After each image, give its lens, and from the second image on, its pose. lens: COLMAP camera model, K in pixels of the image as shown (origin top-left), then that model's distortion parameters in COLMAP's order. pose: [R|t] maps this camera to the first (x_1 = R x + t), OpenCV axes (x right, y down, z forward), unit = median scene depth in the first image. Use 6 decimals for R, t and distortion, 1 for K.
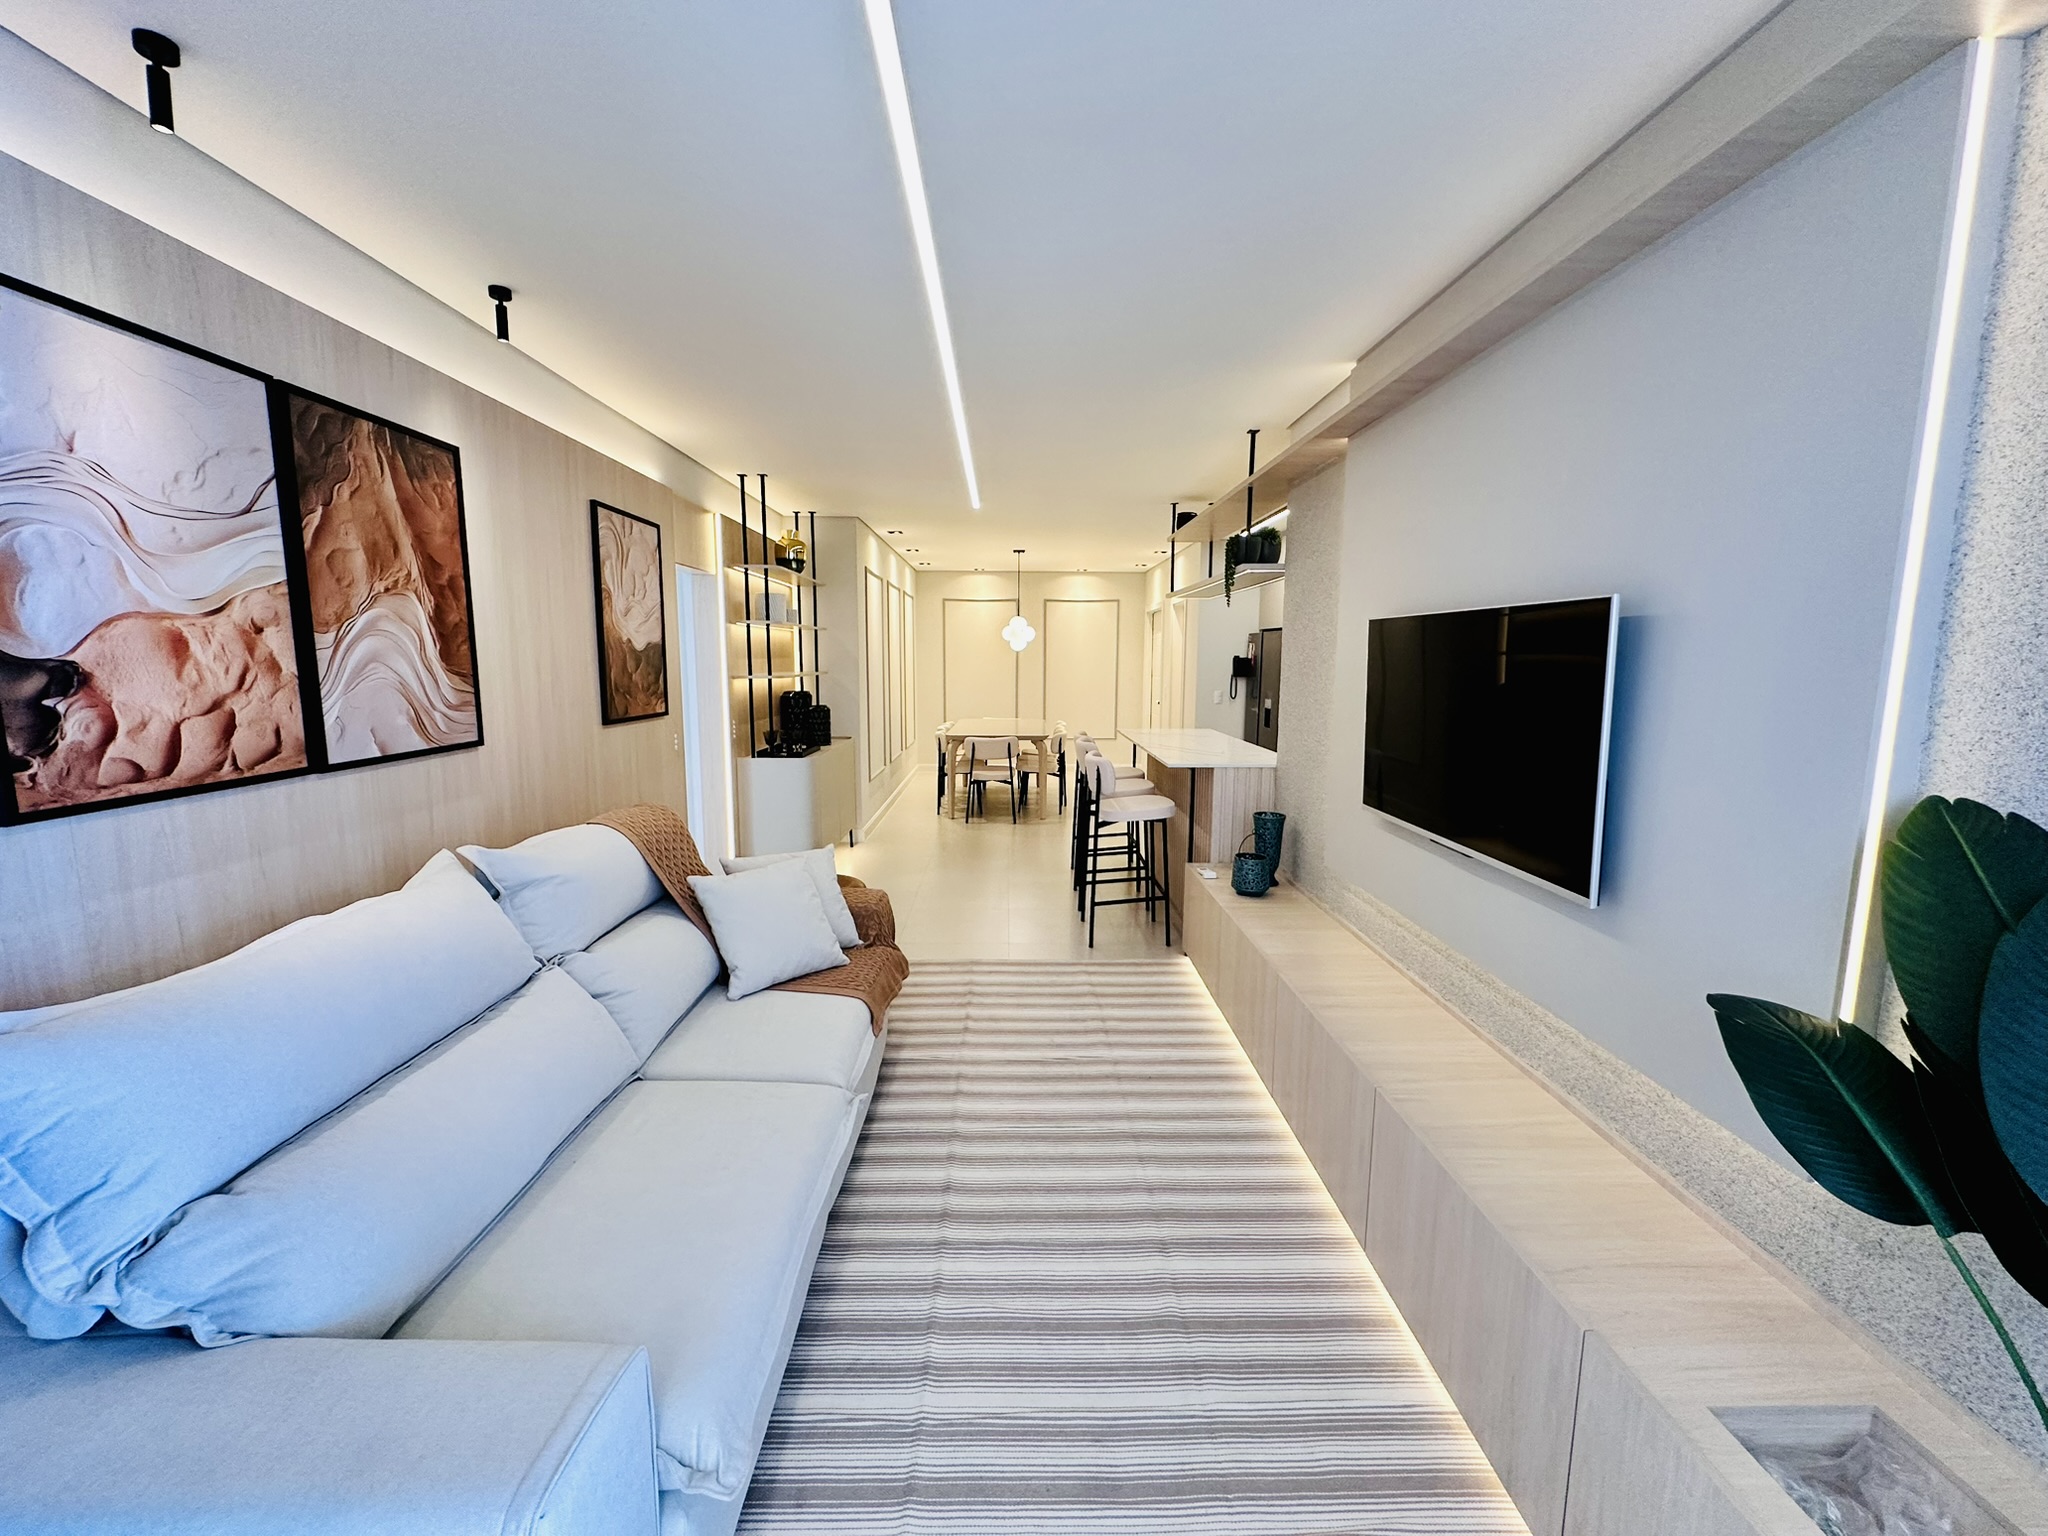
lens RADIAL K [[816.0, 0, 1024.0], [0, 816.0, 768.0], [0, 0, 1]] dist [-0.002326, -0.000228]
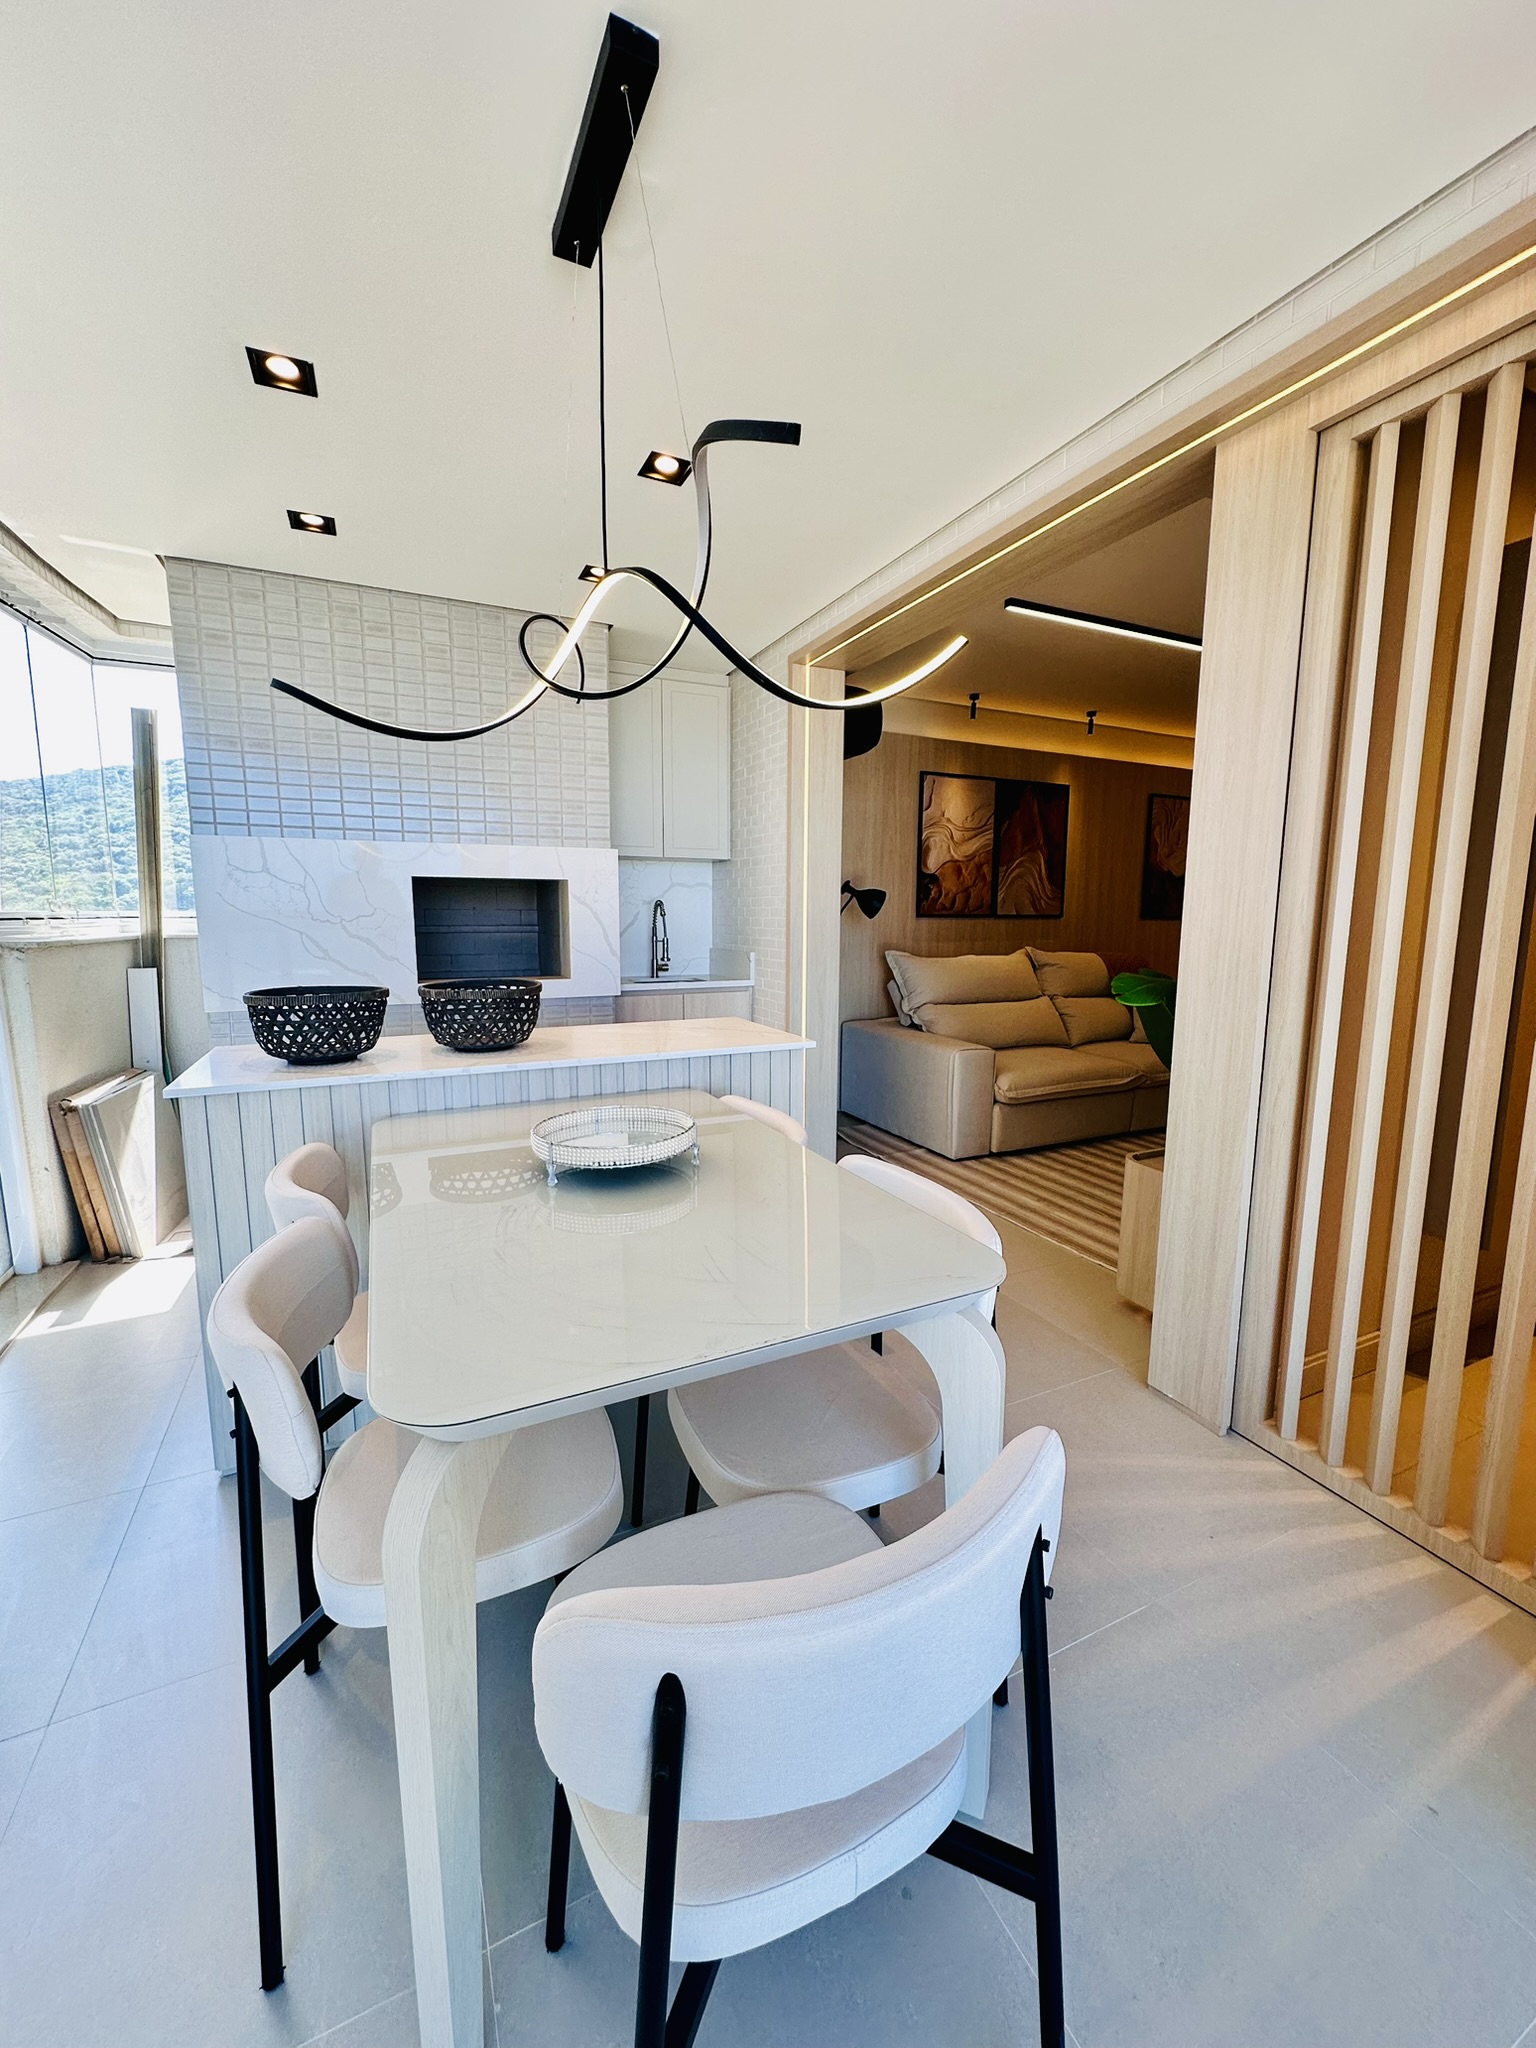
lens RADIAL K [[816.0, 0, 768.0], [0, 816.0, 1024.0], [0, 0, 1]] dist [-0.002326, -0.000228]
pose [[0.415691, 0.117412, -0.901896, 1.560751], [-0.126830, 0.989427, 0.070351, 0.305141], [0.900620, 0.085143, 0.426187, -0.967302]]
